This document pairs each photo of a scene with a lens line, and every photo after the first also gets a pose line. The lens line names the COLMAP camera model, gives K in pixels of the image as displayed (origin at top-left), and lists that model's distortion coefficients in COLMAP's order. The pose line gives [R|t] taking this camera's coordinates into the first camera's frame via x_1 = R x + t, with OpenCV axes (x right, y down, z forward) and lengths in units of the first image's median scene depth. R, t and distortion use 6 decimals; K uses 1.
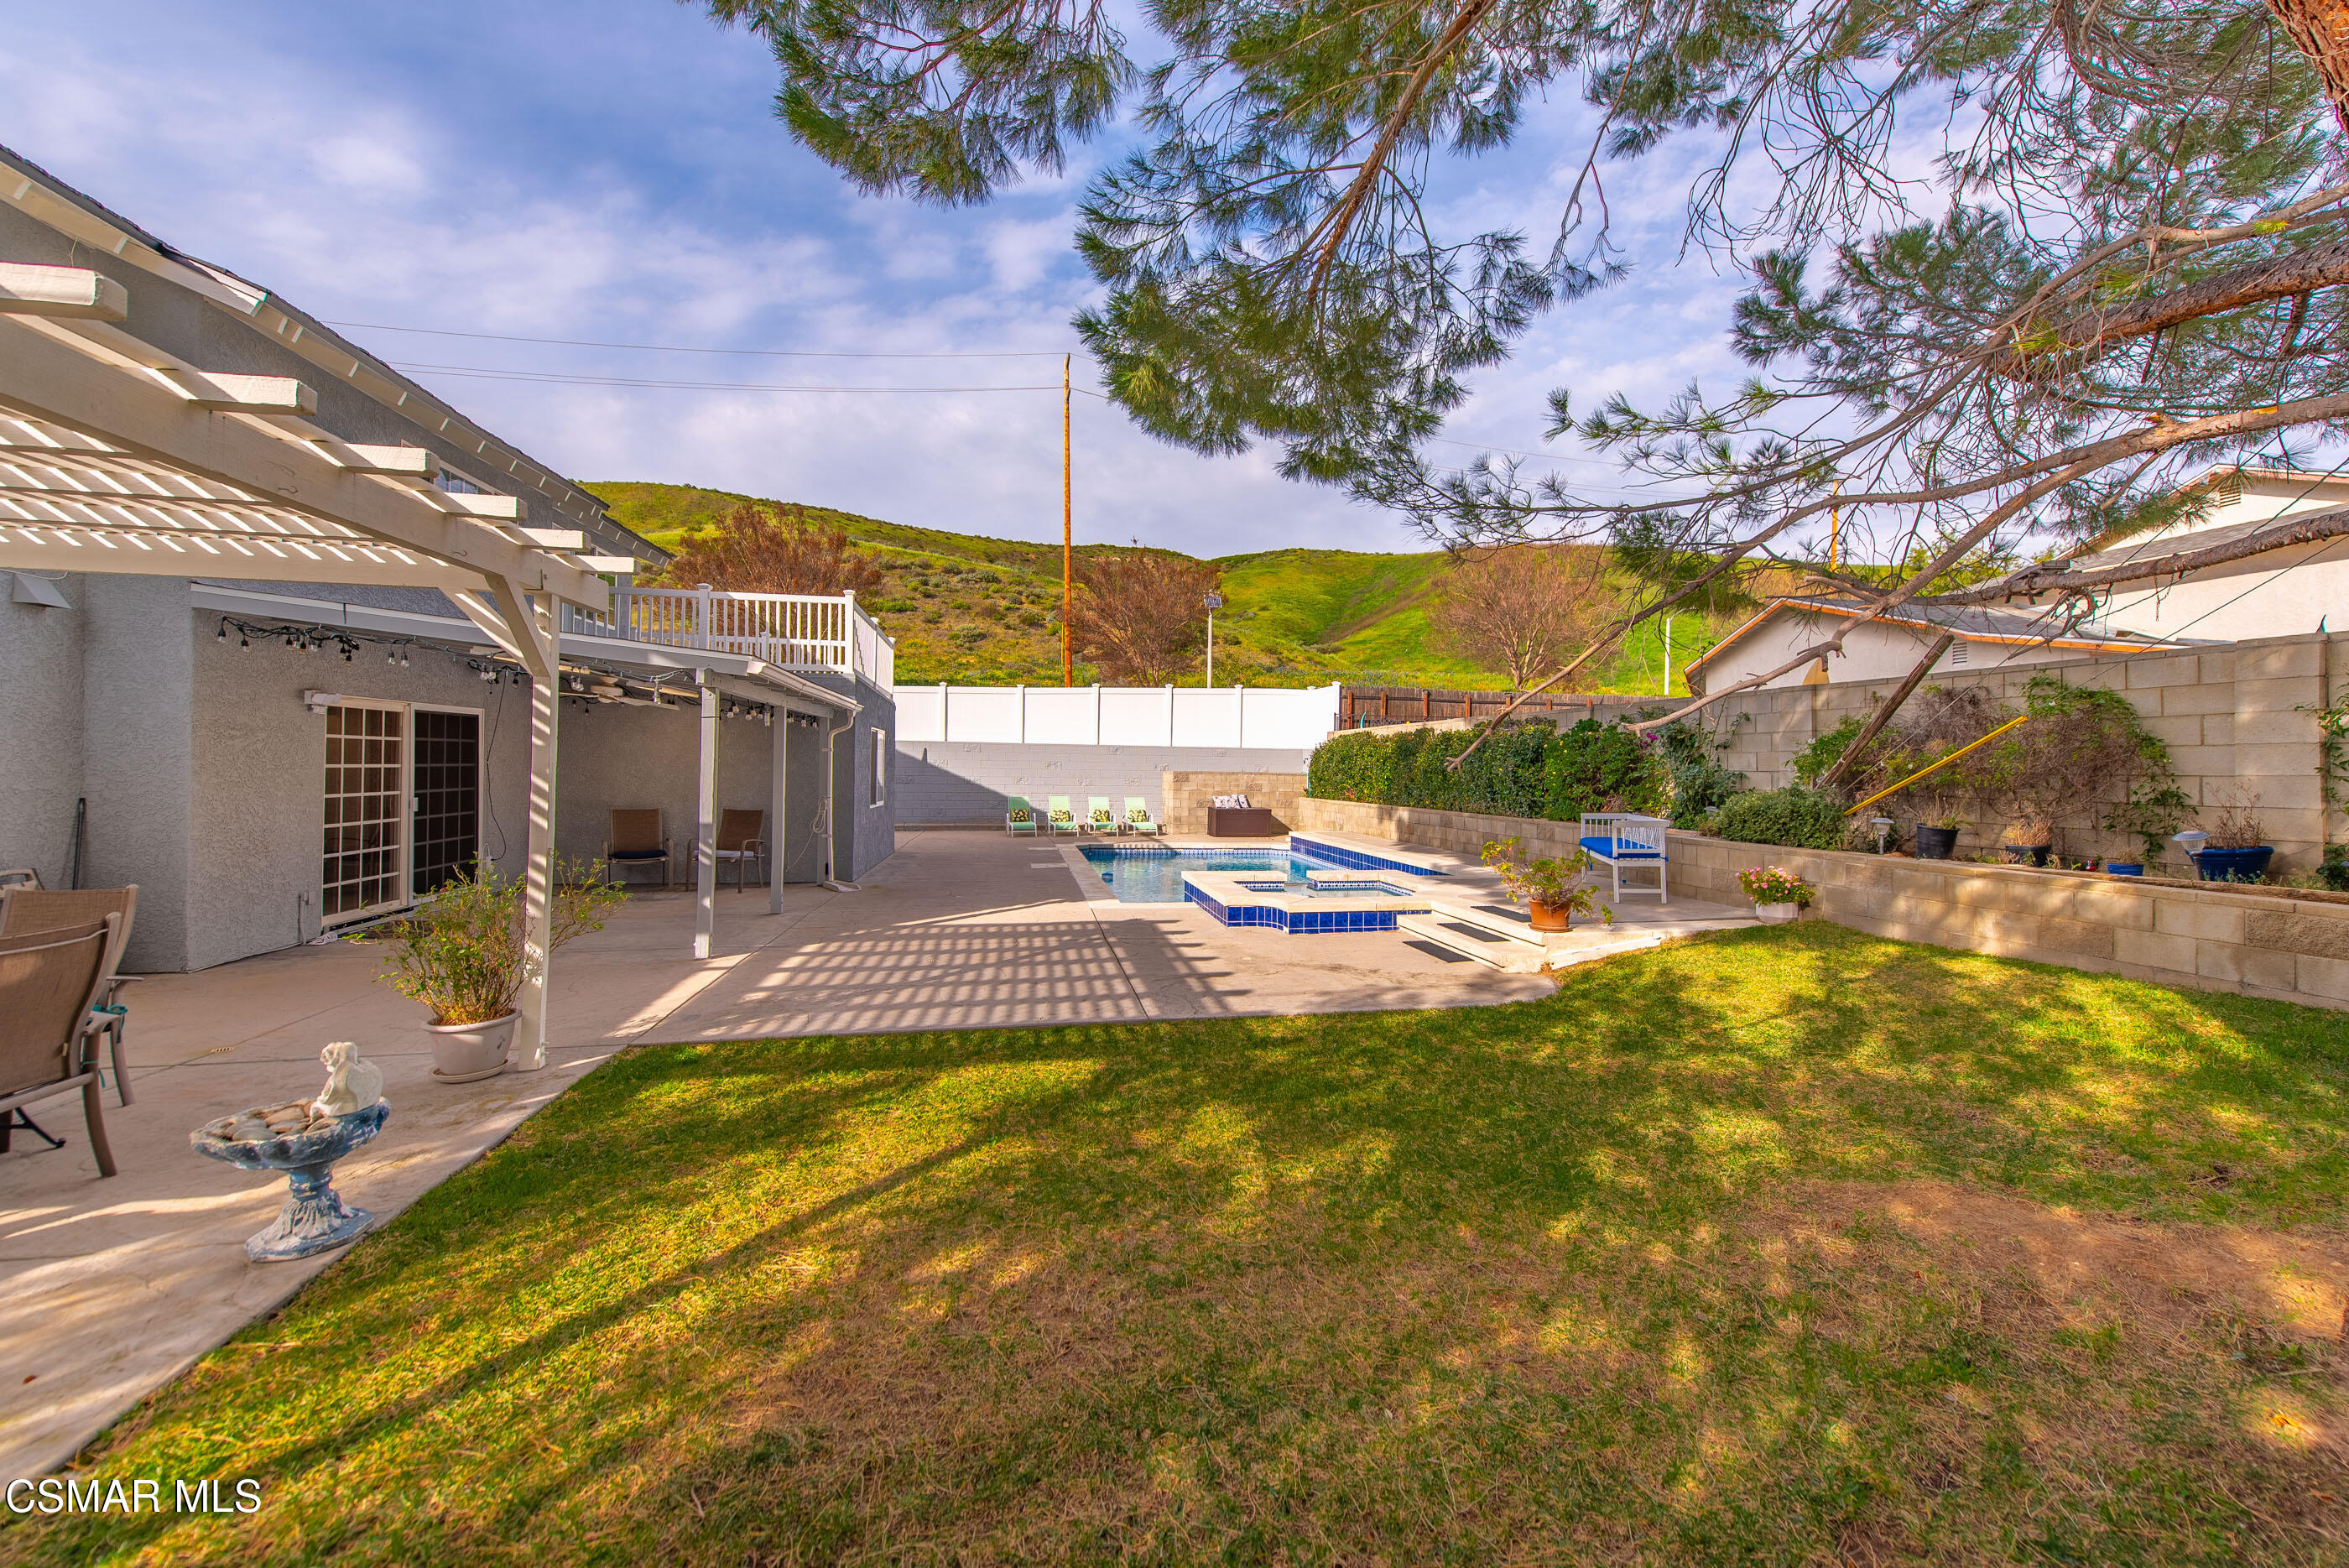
lens RADIAL K [[942.7, 0, 1174.5], [0, 942.7, 784.0], [0, 0, 1]] dist [0.013073, -0.006703]
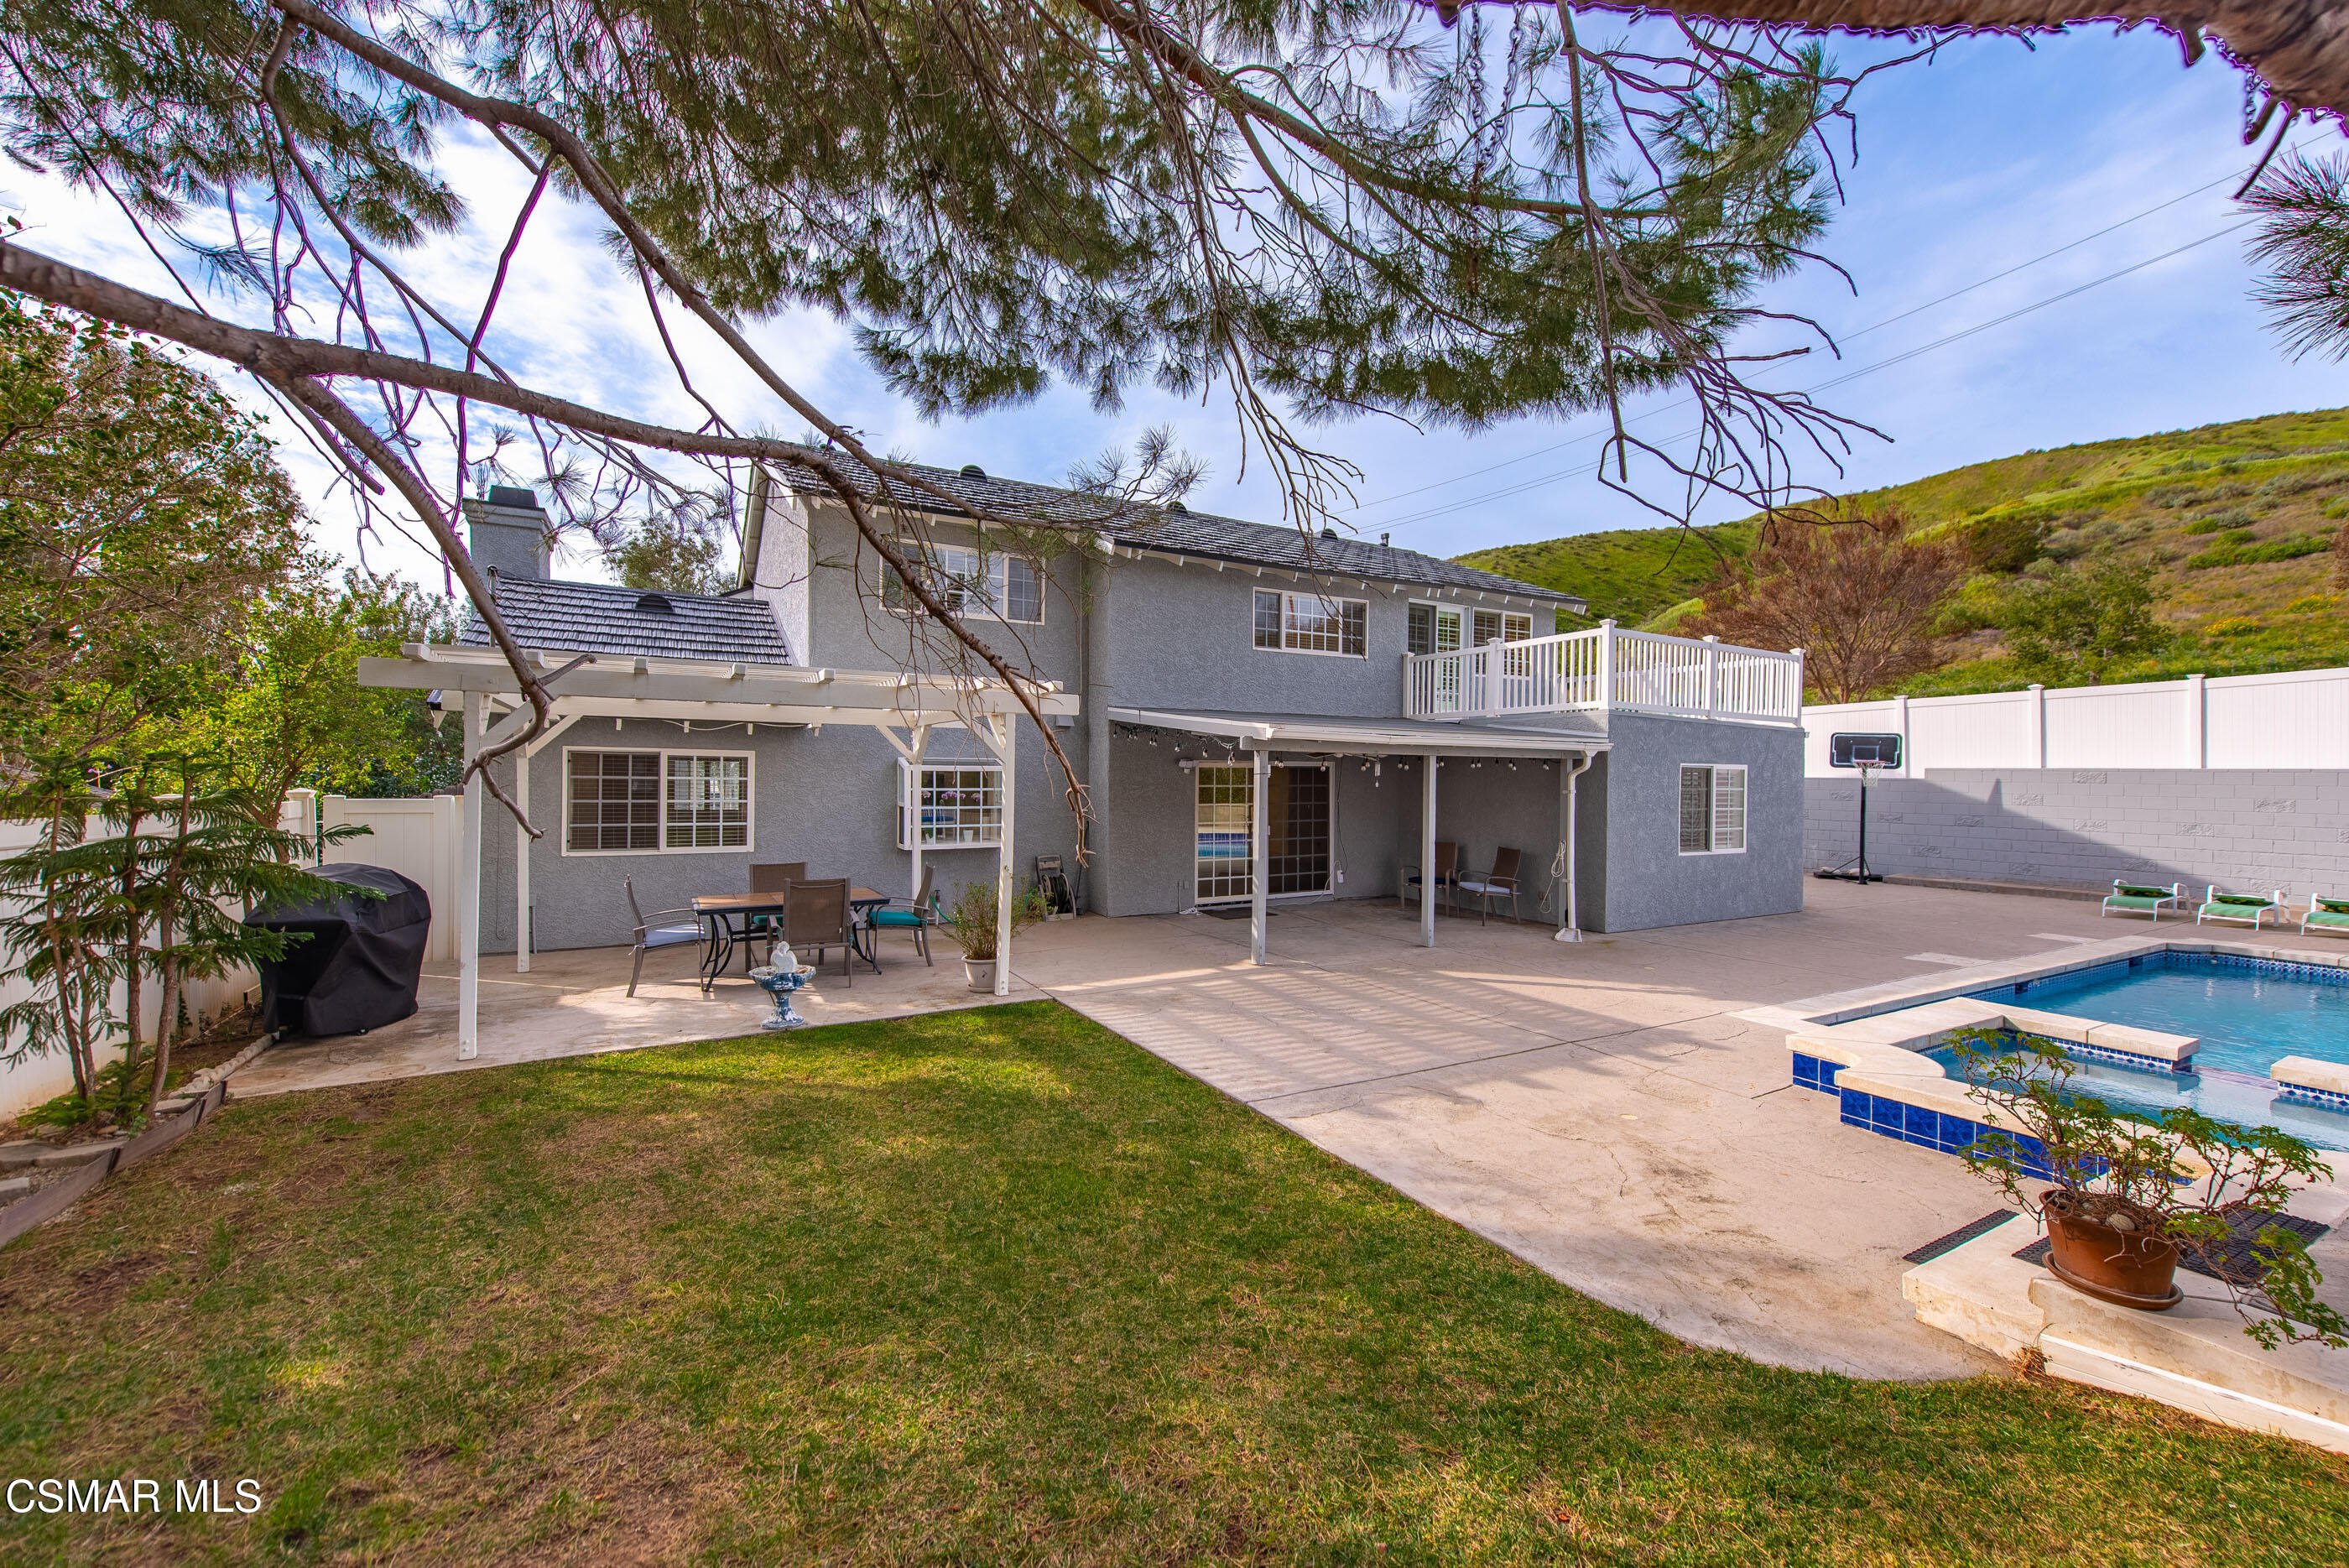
lens RADIAL K [[942.7, 0, 1174.5], [0, 942.7, 784.0], [0, 0, 1]] dist [0.013073, -0.006703]
pose [[0.288922, 0.004090, -0.957344, 0.255189], [-0.022252, 0.999749, -0.002444, -0.018774], [0.957094, 0.022009, 0.288940, 0.192899]]
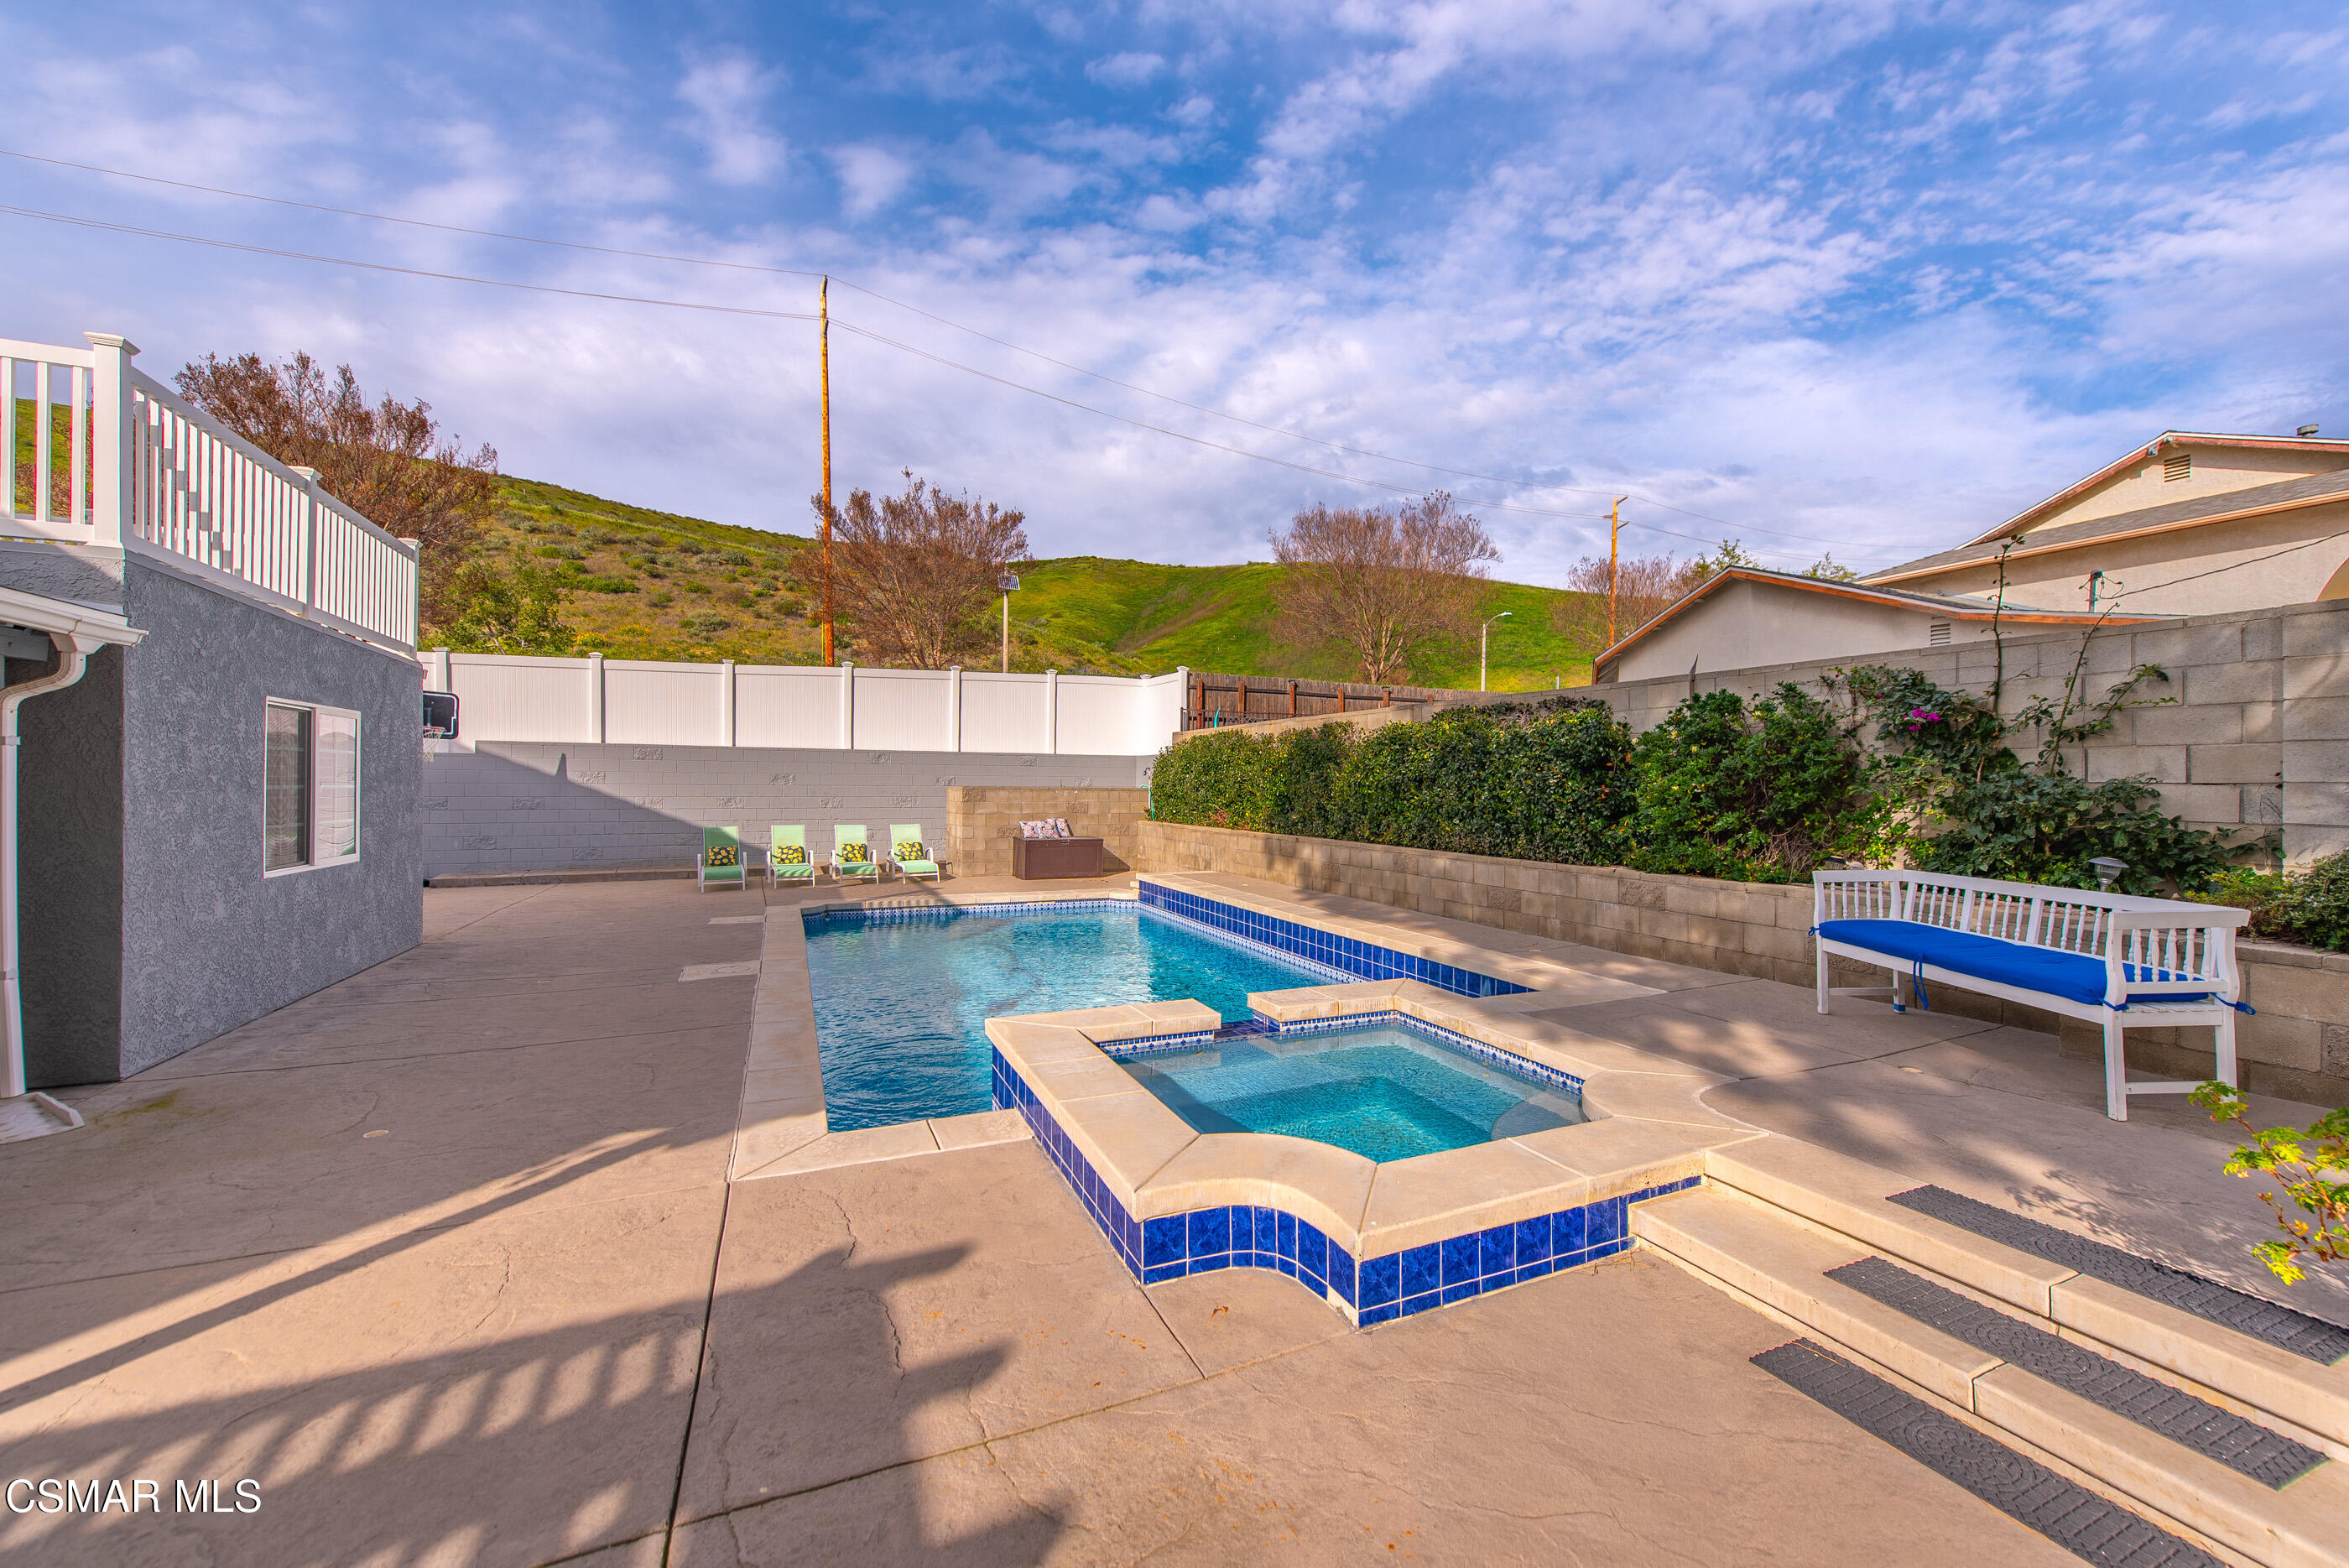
lens RADIAL K [[893.5, 0, 1174.5], [0, 893.5, 784.0], [0, 0, 1]] dist [0.010383, -0.005012]
pose [[0.973017, -0.007033, 0.230627, -0.000908], [0.010007, 0.999881, -0.011729, -0.006243], [-0.230517, 0.013720, 0.972972, 0.321092]]
